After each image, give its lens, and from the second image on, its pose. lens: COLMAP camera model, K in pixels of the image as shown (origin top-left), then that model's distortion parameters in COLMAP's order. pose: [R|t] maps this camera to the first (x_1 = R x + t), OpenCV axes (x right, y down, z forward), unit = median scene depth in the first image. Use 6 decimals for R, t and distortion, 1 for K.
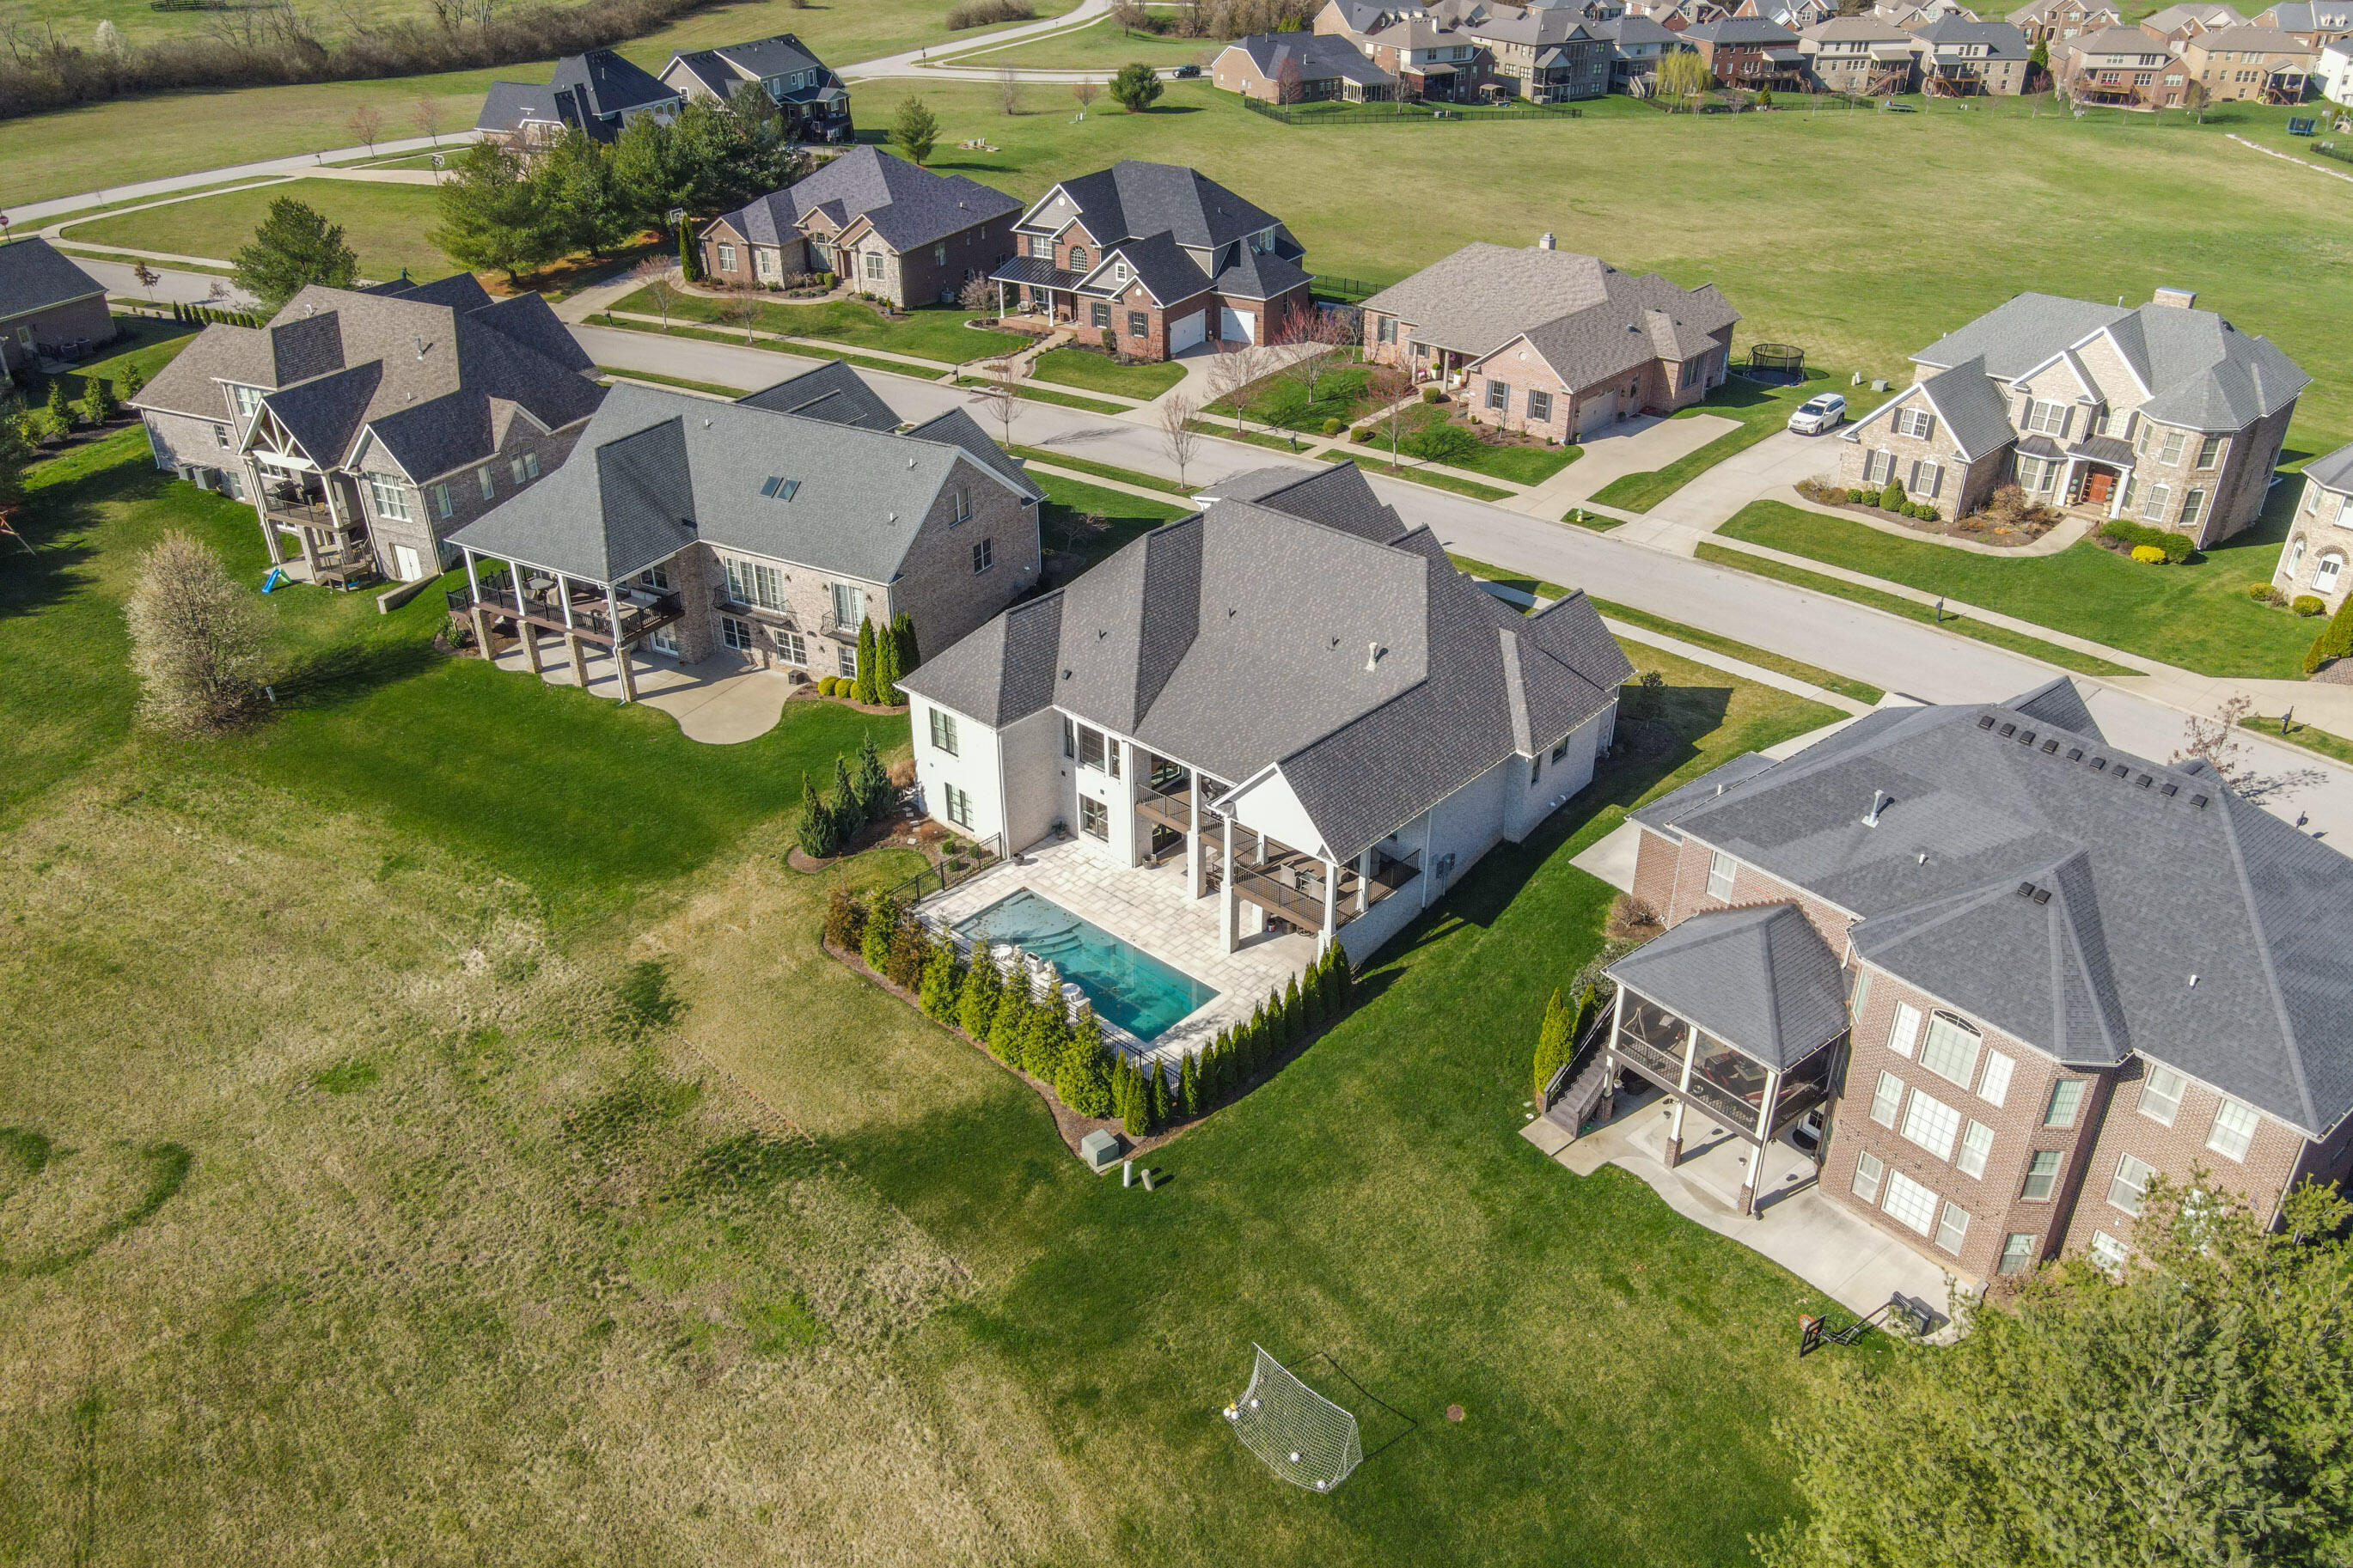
lens RADIAL K [[1762.0, 0, 1176.5], [0, 1762.0, 784.0], [0, 0, 1]] dist [0.000056, 0.033694]
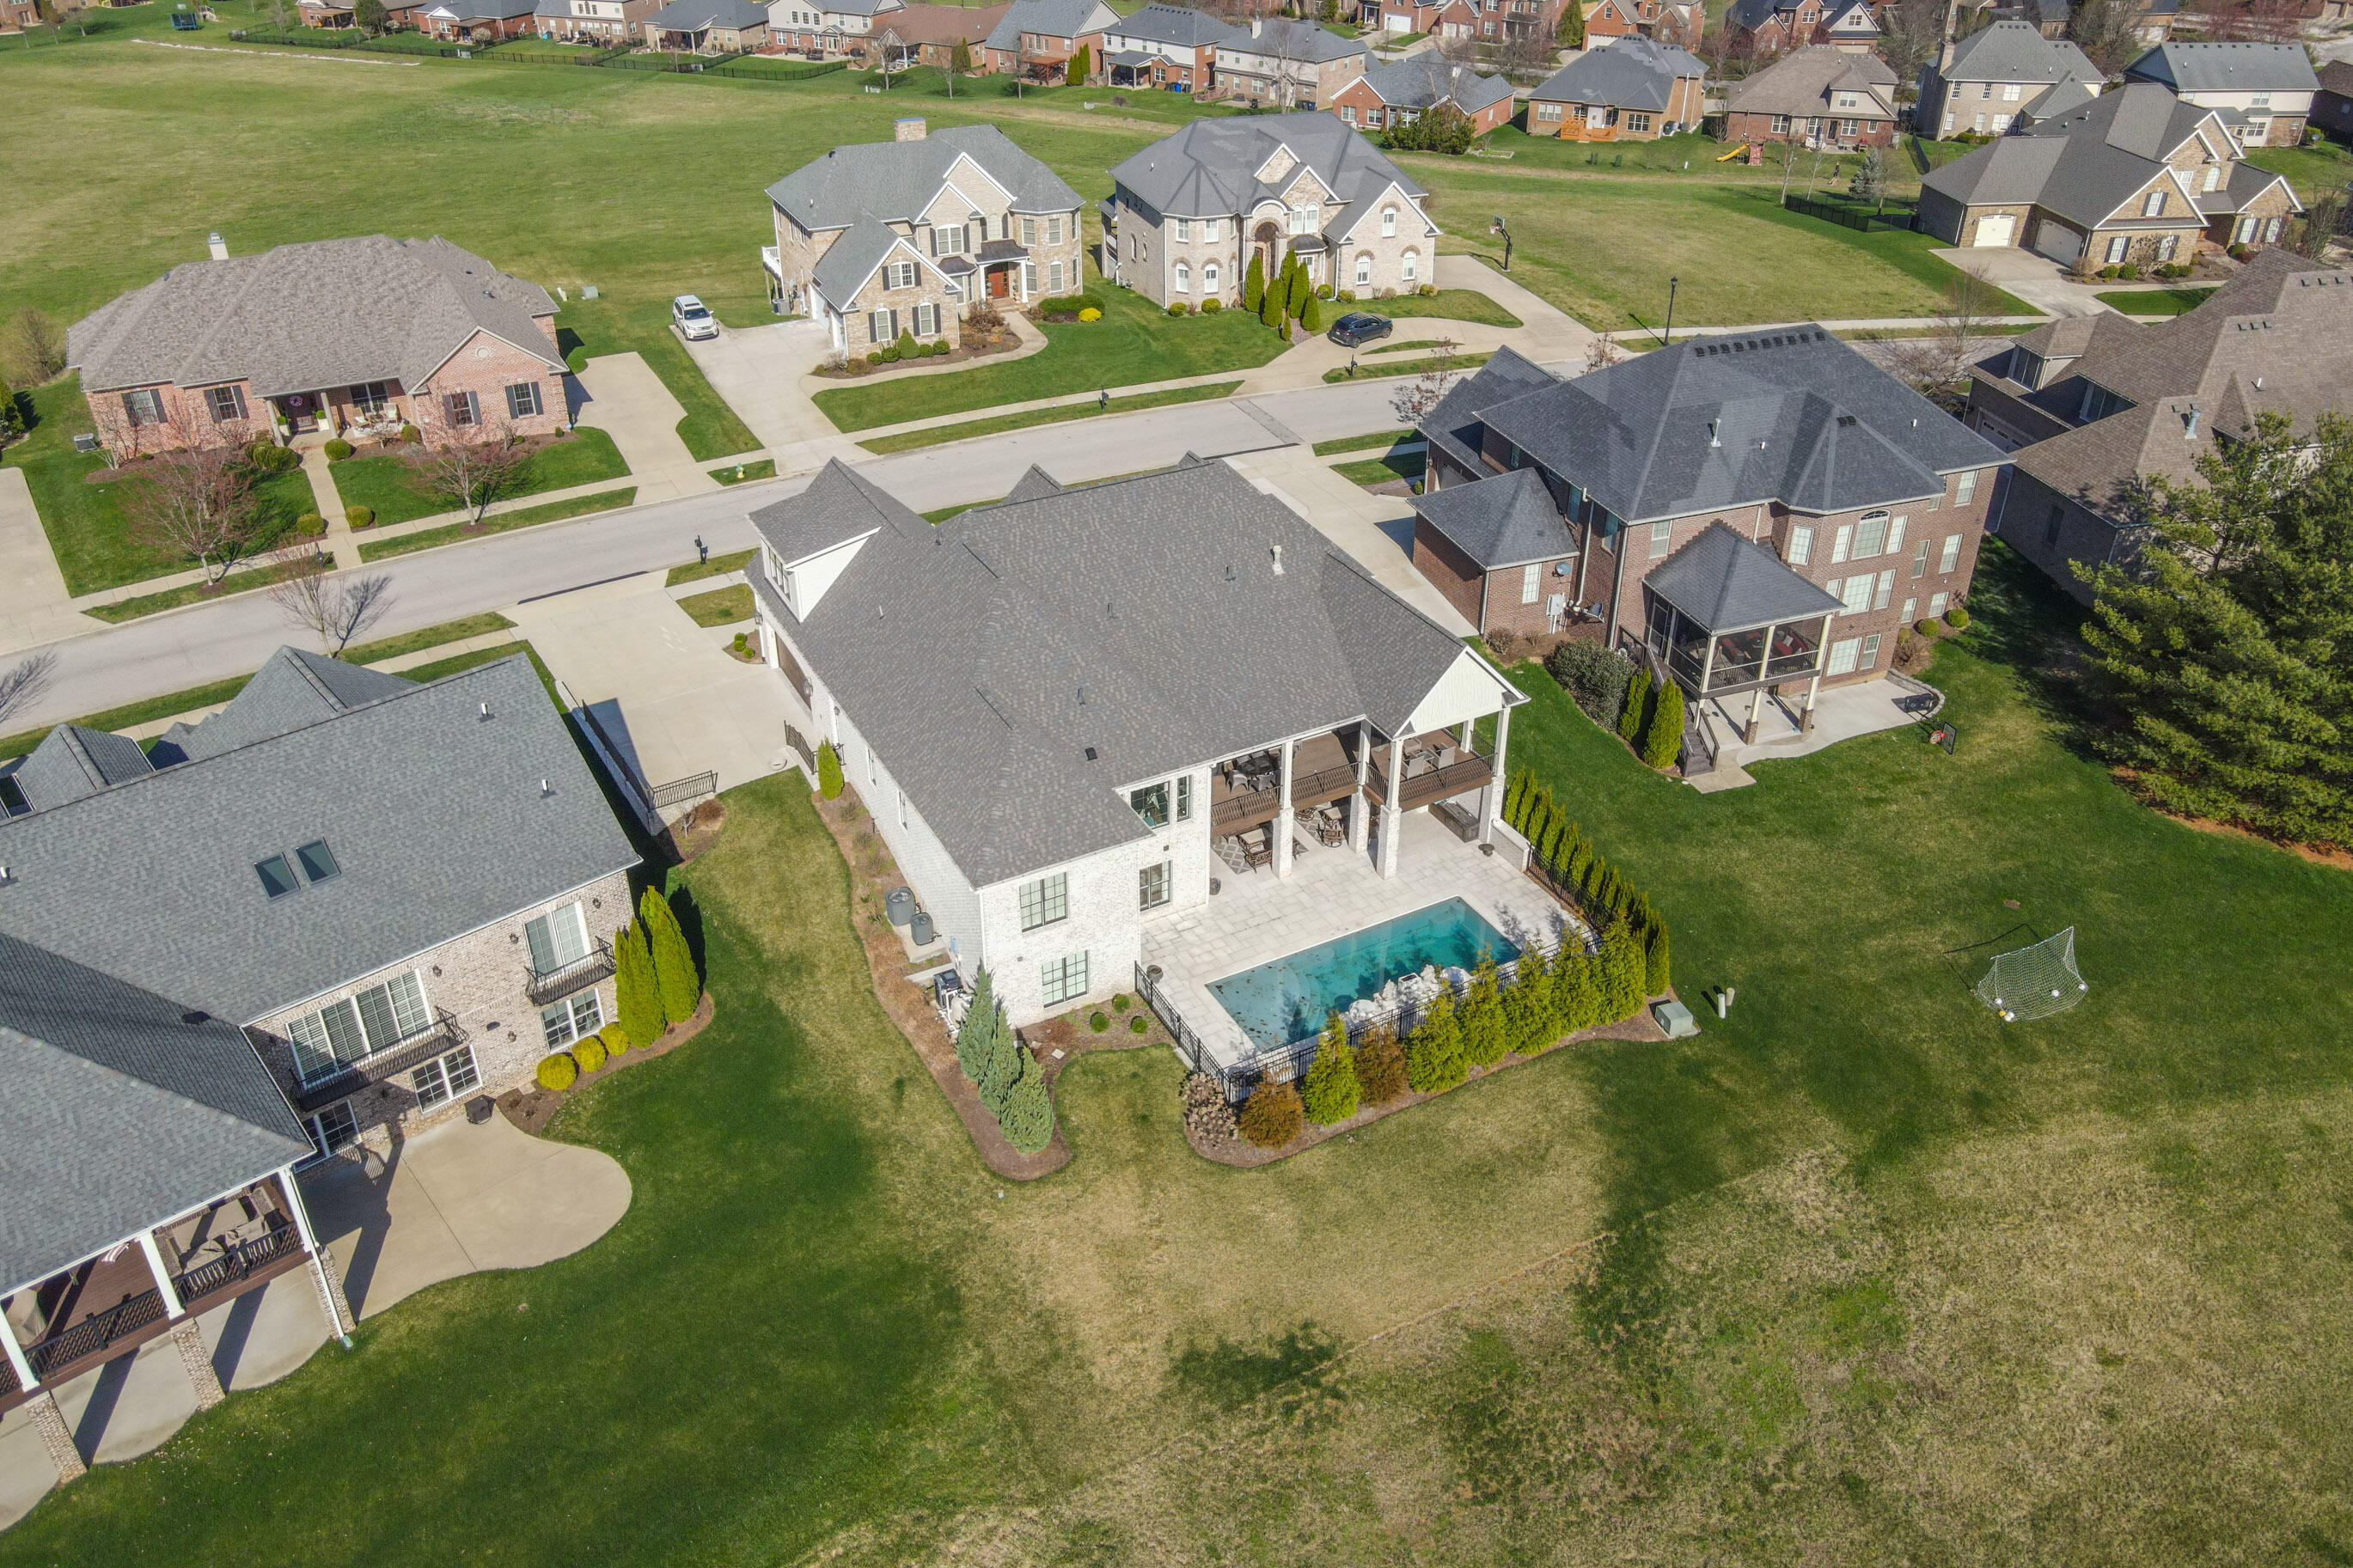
lens RADIAL K [[1754.2, 0, 1222.0], [0, 1754.2, 690.1], [0, 0, 1]] dist [-0.004871, 0.057578]
pose [[0.307421, -0.466534, 0.829360, -0.763327], [0.460447, 0.835669, 0.299408, -0.327044], [-0.832755, 0.289832, 0.471716, 0.600743]]
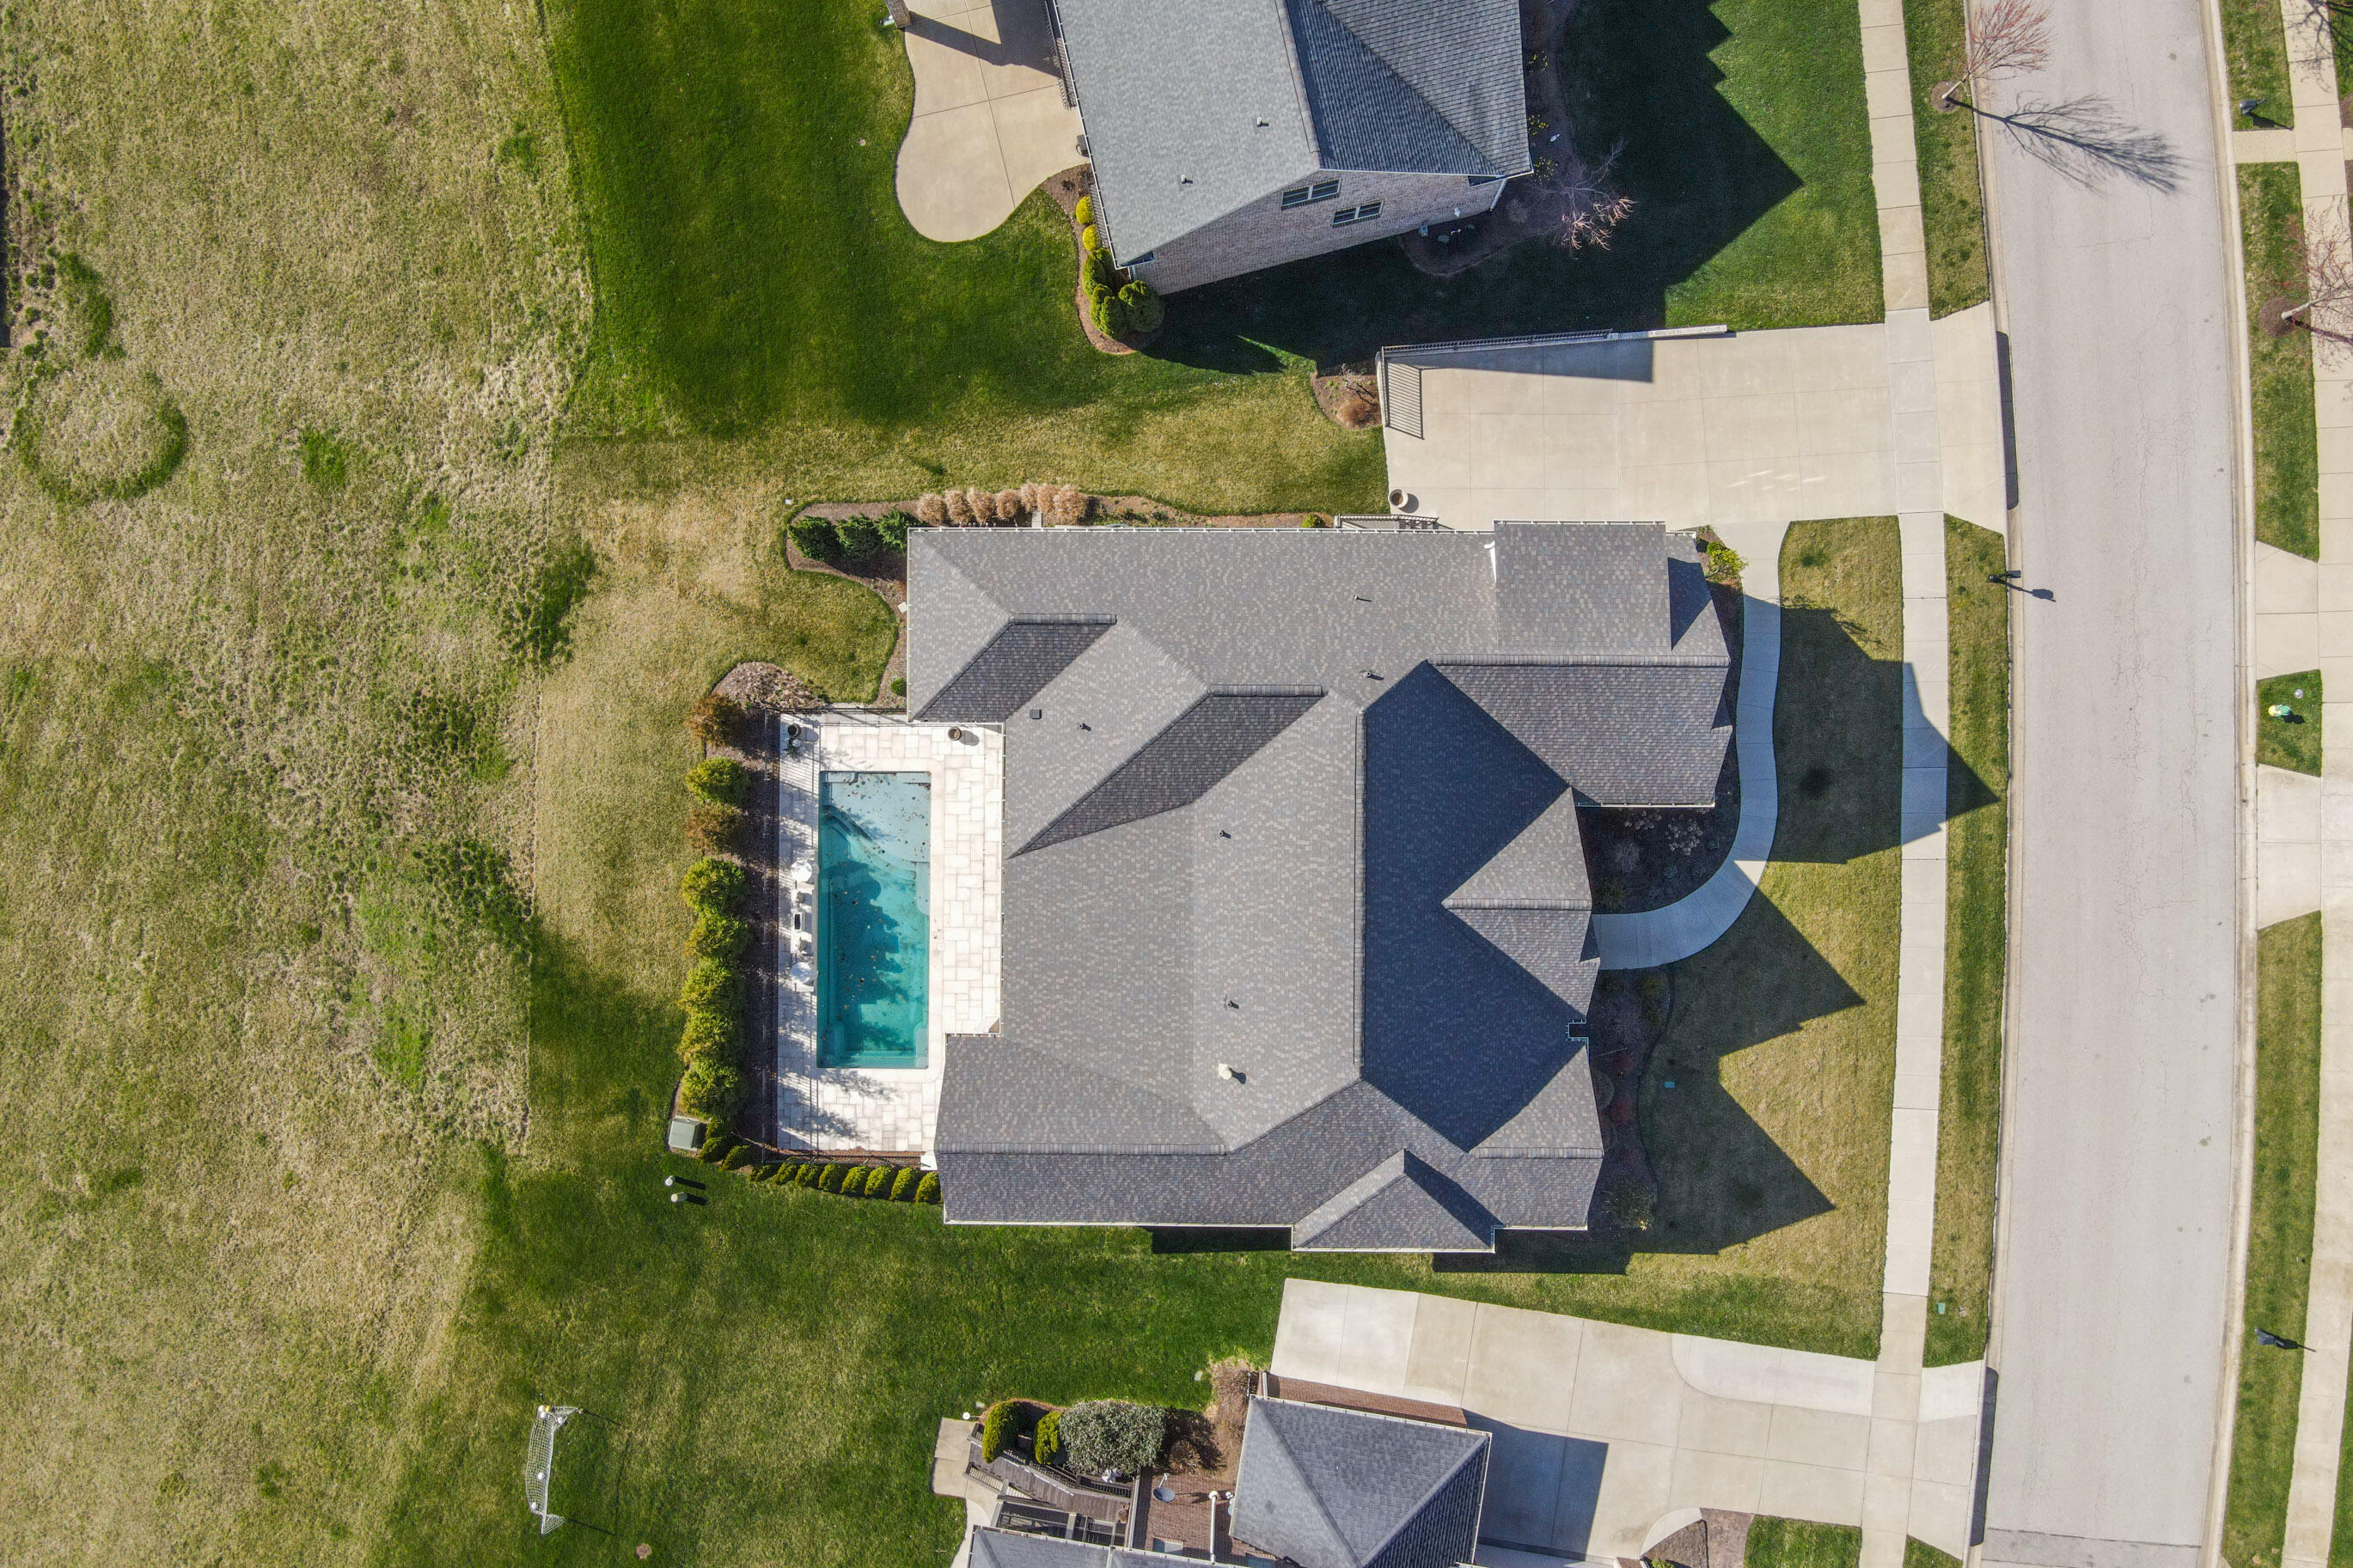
lens RADIAL K [[1762.0, 0, 1176.5], [0, 1762.0, 784.0], [0, 0, 1]] dist [0.000056, 0.033694]
pose [[0.671194, 0.741144, -0.014275, 0.014931], [-0.341587, 0.326324, 0.881380, -0.818011], [0.657888, -0.586701, 0.472192, 0.710411]]
